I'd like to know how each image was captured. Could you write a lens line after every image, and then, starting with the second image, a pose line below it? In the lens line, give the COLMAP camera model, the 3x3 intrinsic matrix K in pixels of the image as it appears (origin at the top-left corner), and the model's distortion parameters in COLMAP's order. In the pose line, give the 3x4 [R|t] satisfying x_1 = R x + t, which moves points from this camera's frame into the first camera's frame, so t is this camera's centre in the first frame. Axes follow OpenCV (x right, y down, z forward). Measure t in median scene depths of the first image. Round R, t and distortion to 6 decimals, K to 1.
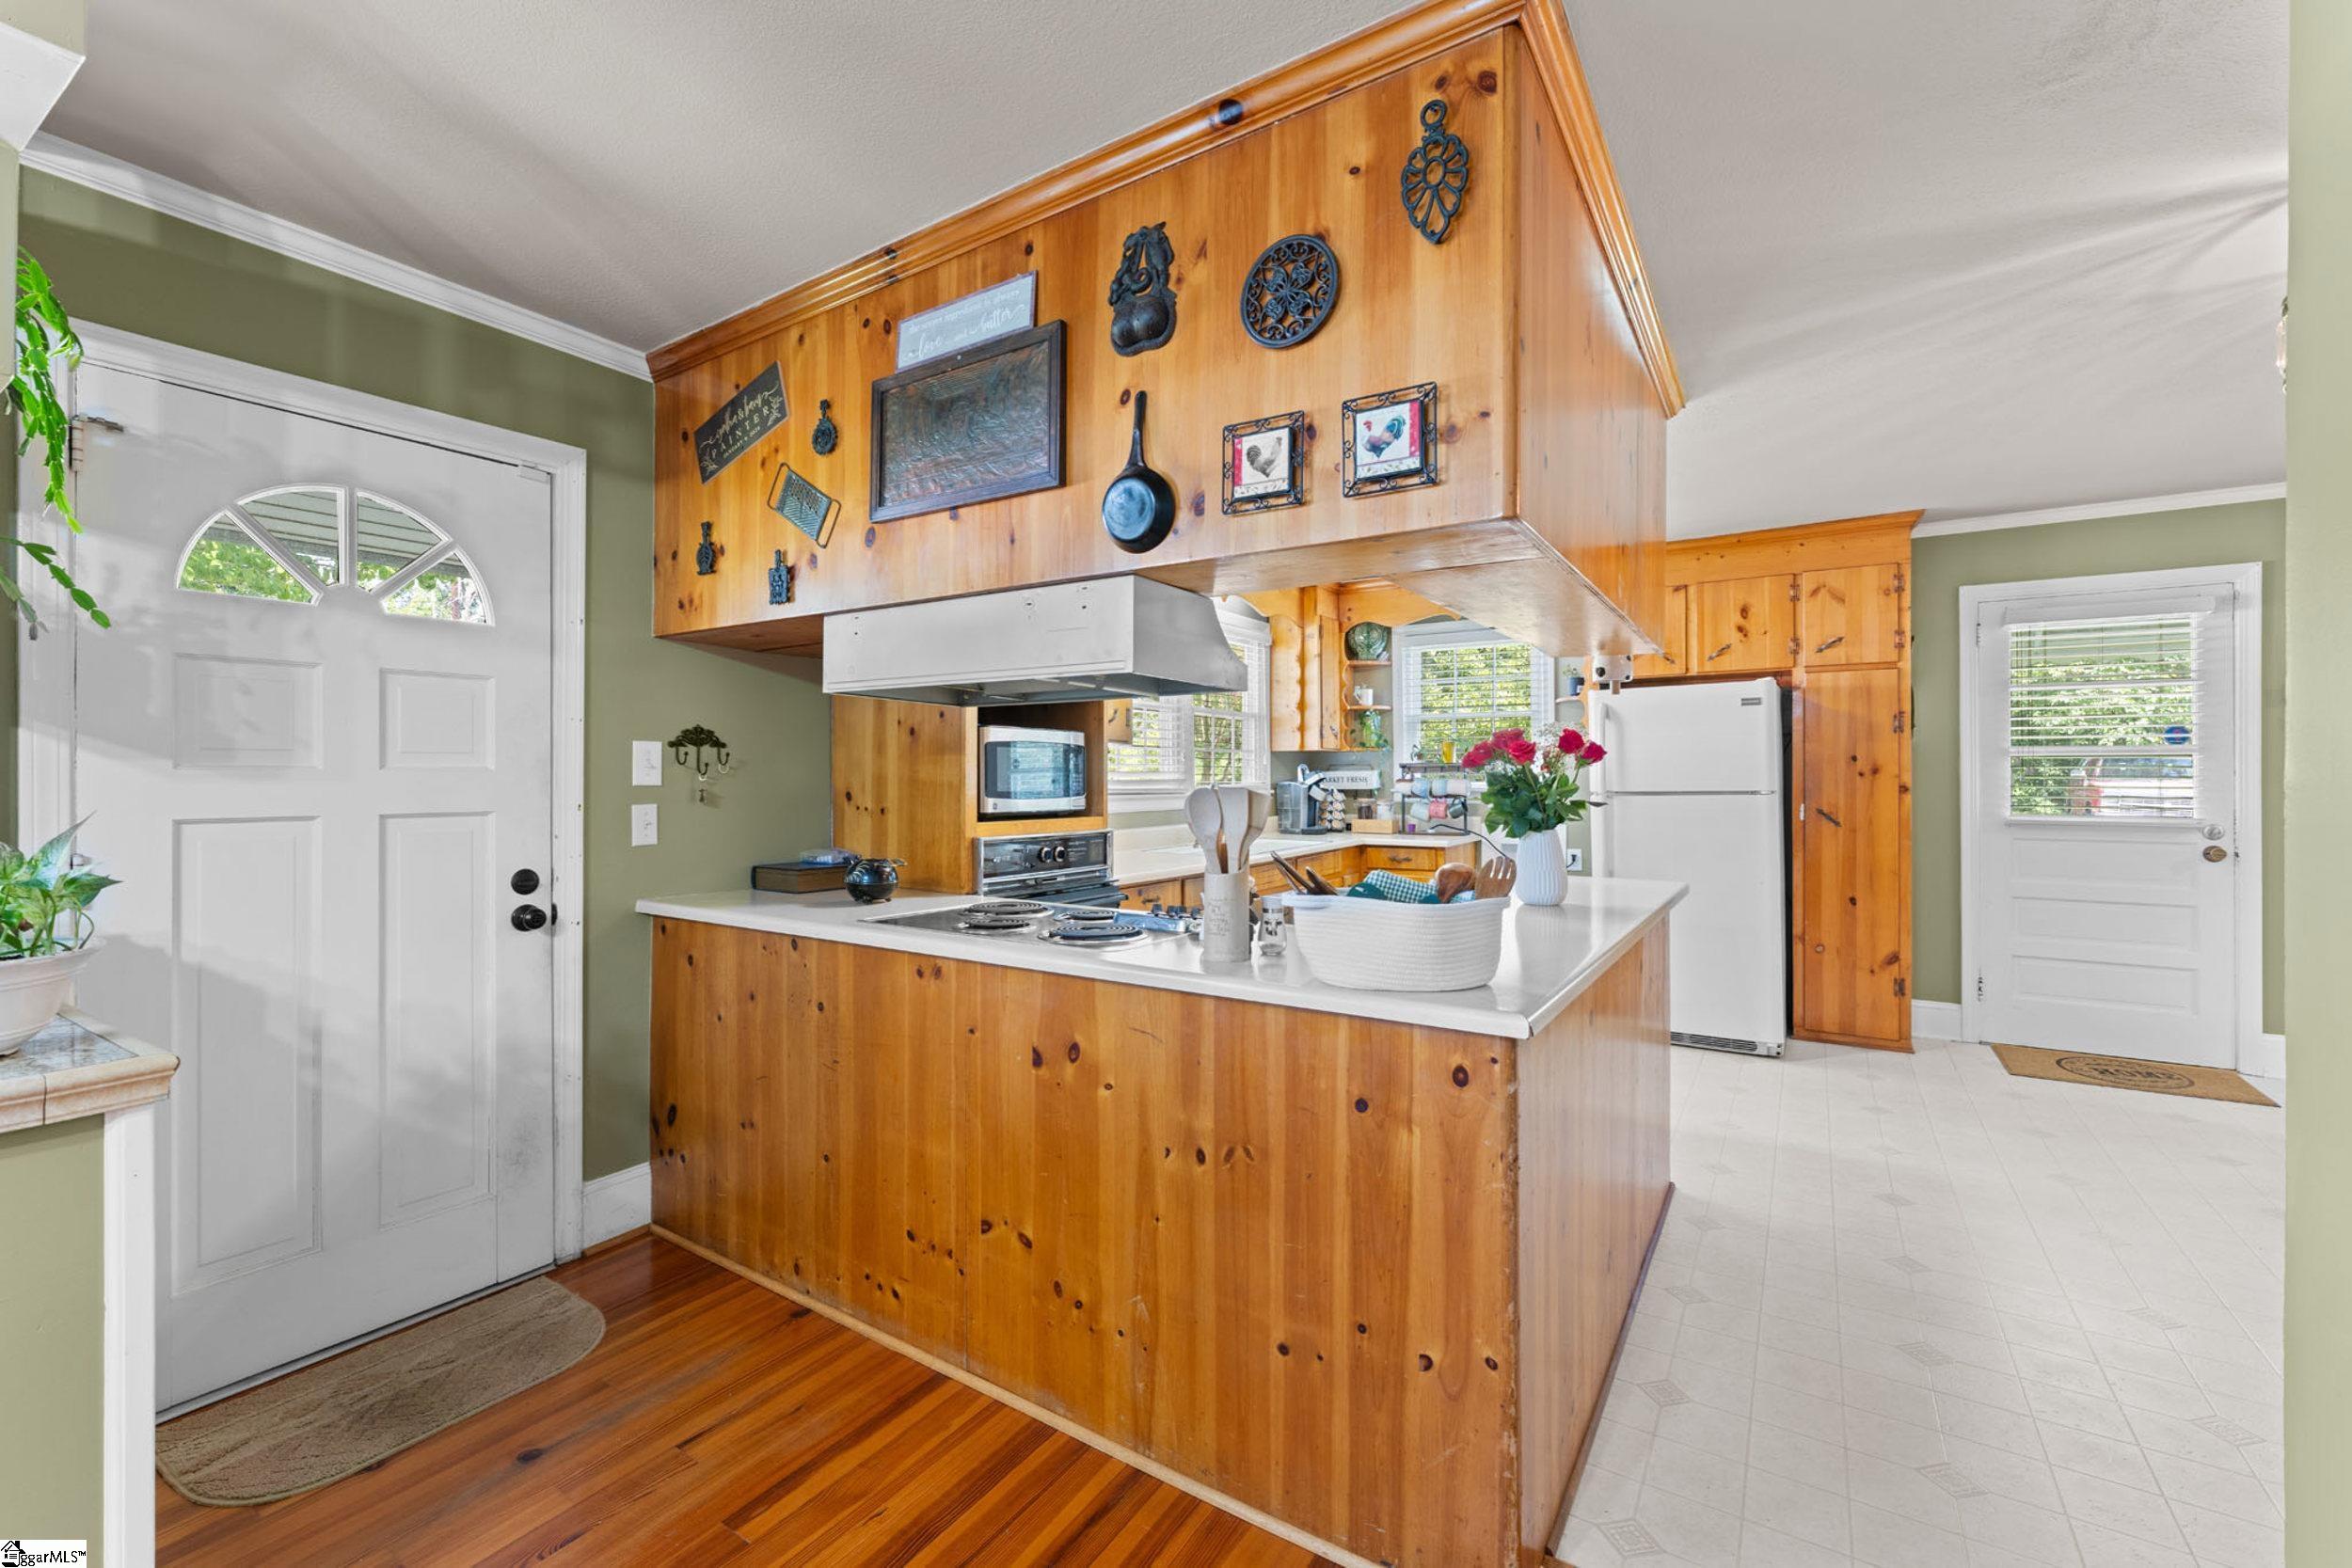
lens RADIAL K [[946.7, 0, 1189.6], [0, 946.7, 776.0], [0, 0, 1]] dist [0.000686, -0.001074]
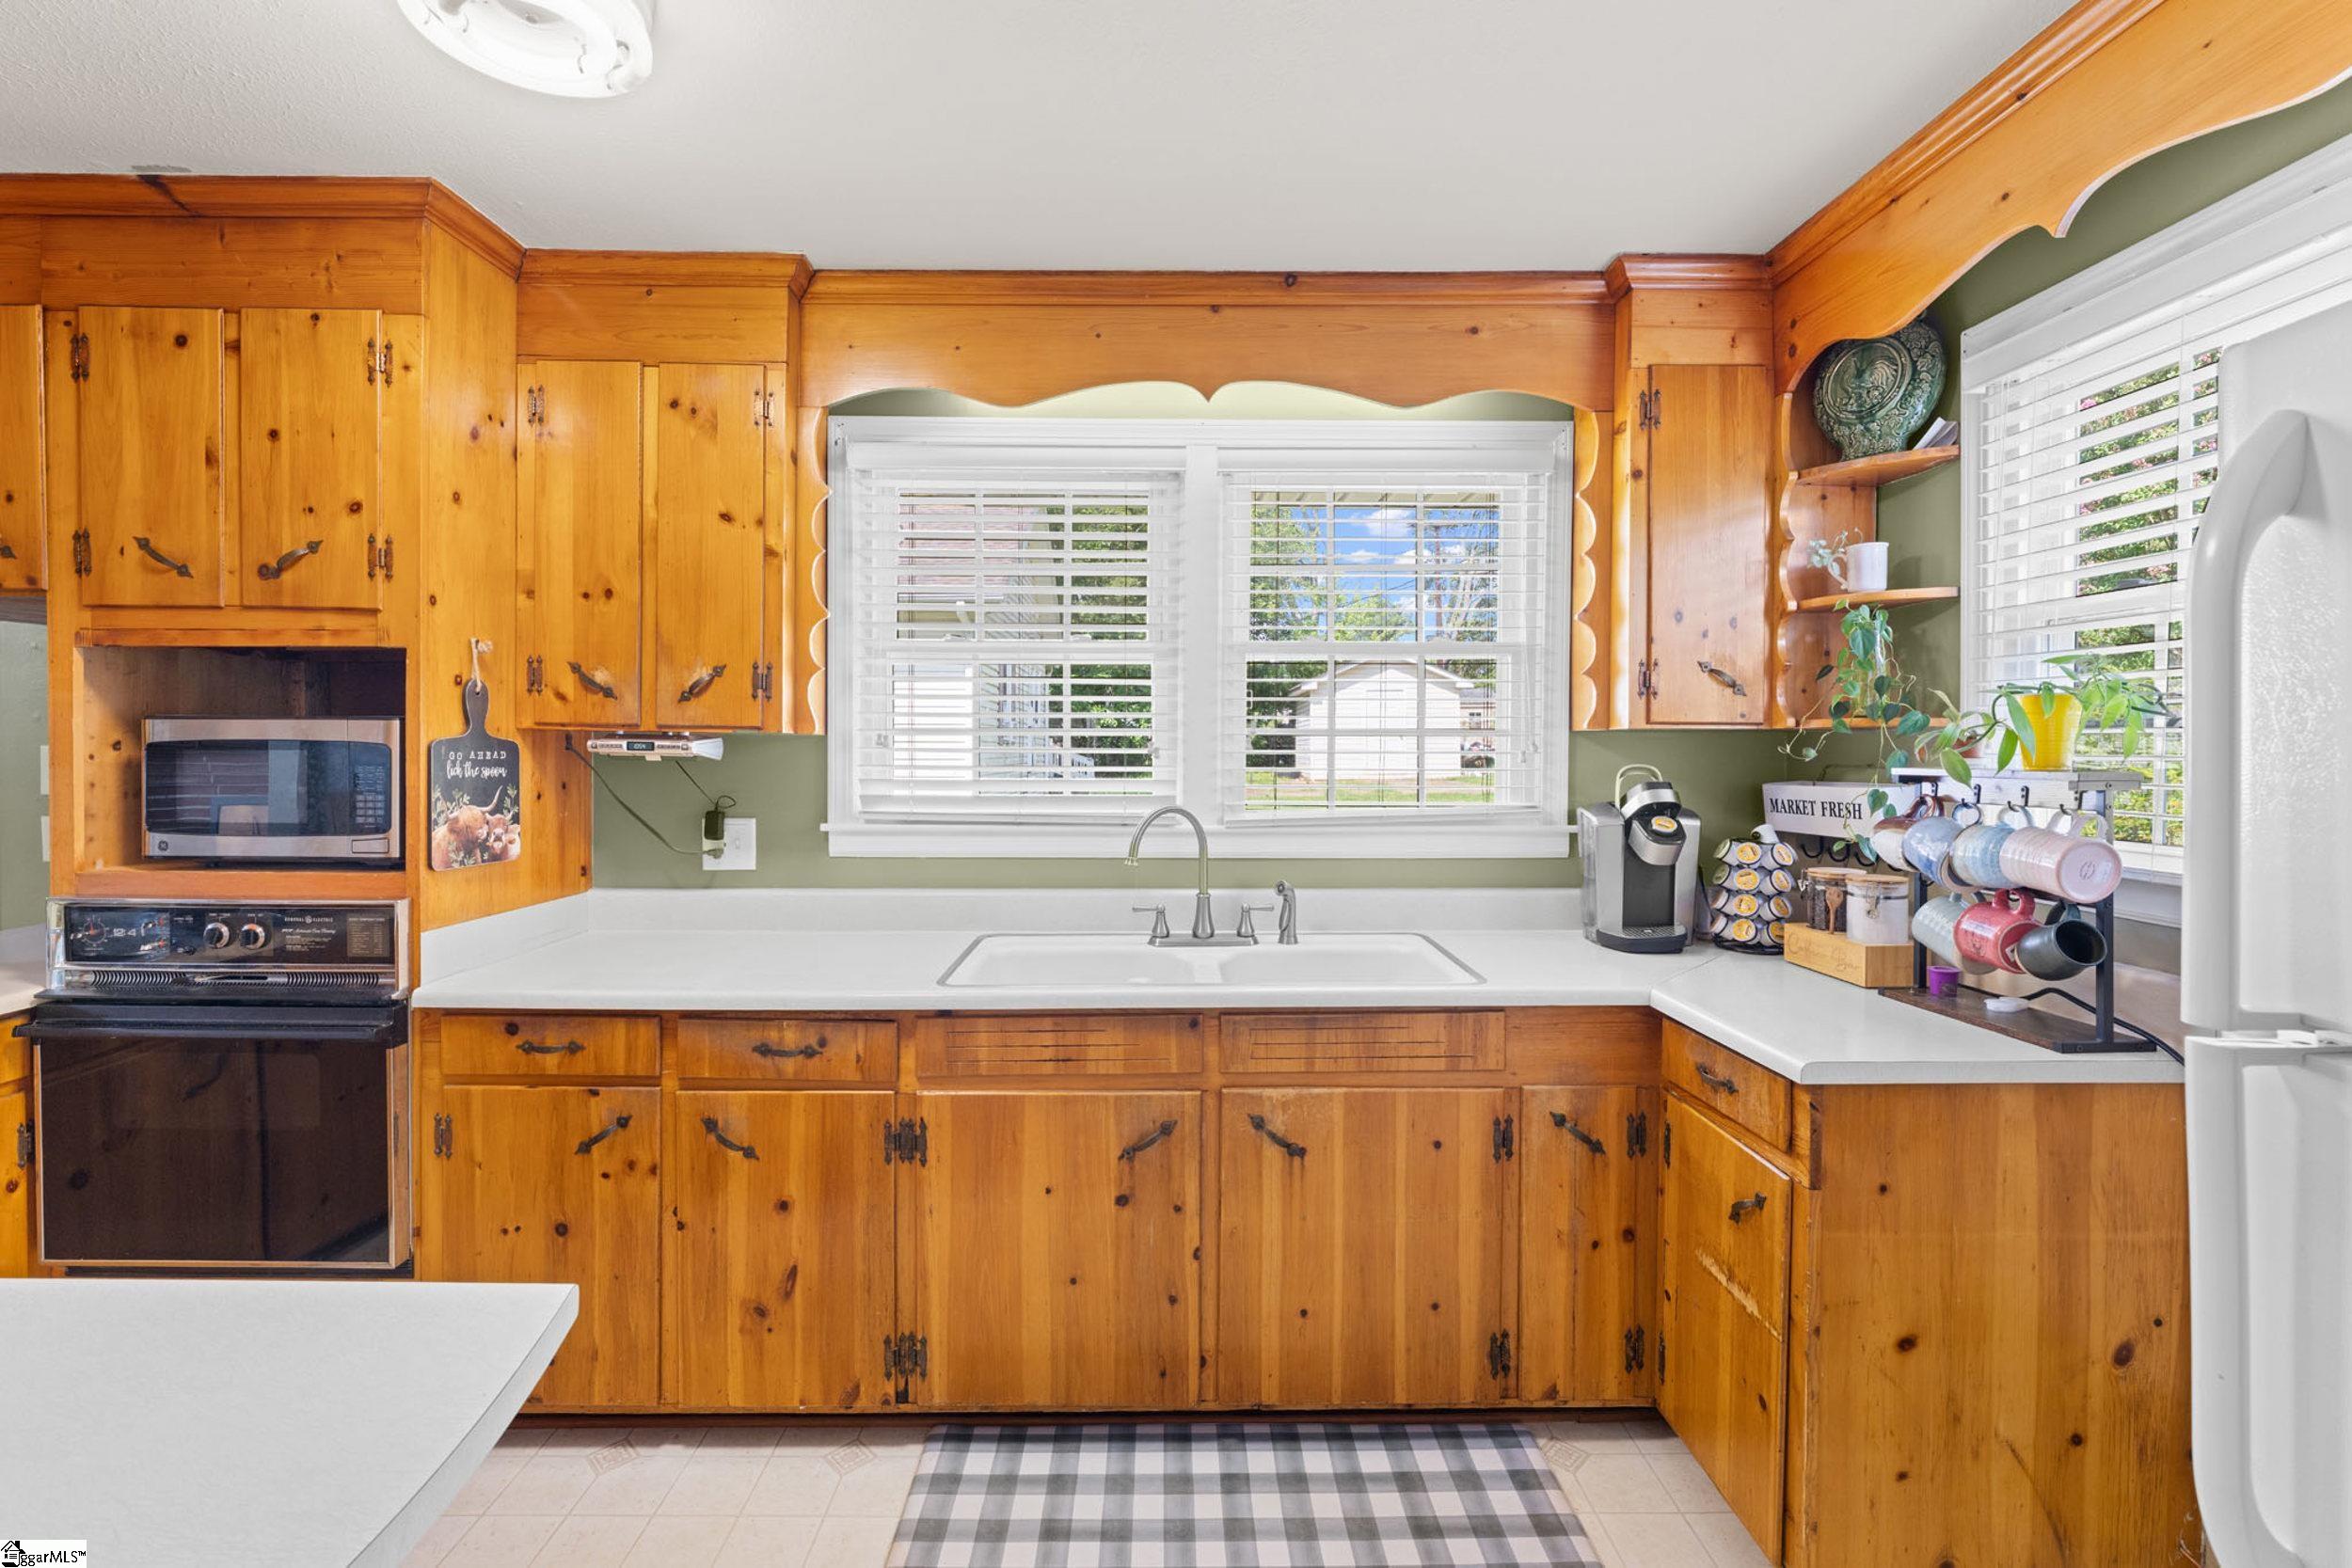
lens RADIAL K [[1055.7, 0, 1164.2], [0, 1055.7, 765.3], [0, 0, 1]] dist [-0.003275, 0.000757]
pose [[0.556437, 0.018746, -0.830678, 0.943389], [-0.005236, 0.999805, 0.019055, -0.048108], [0.830873, -0.006253, 0.556426, 1.500966]]
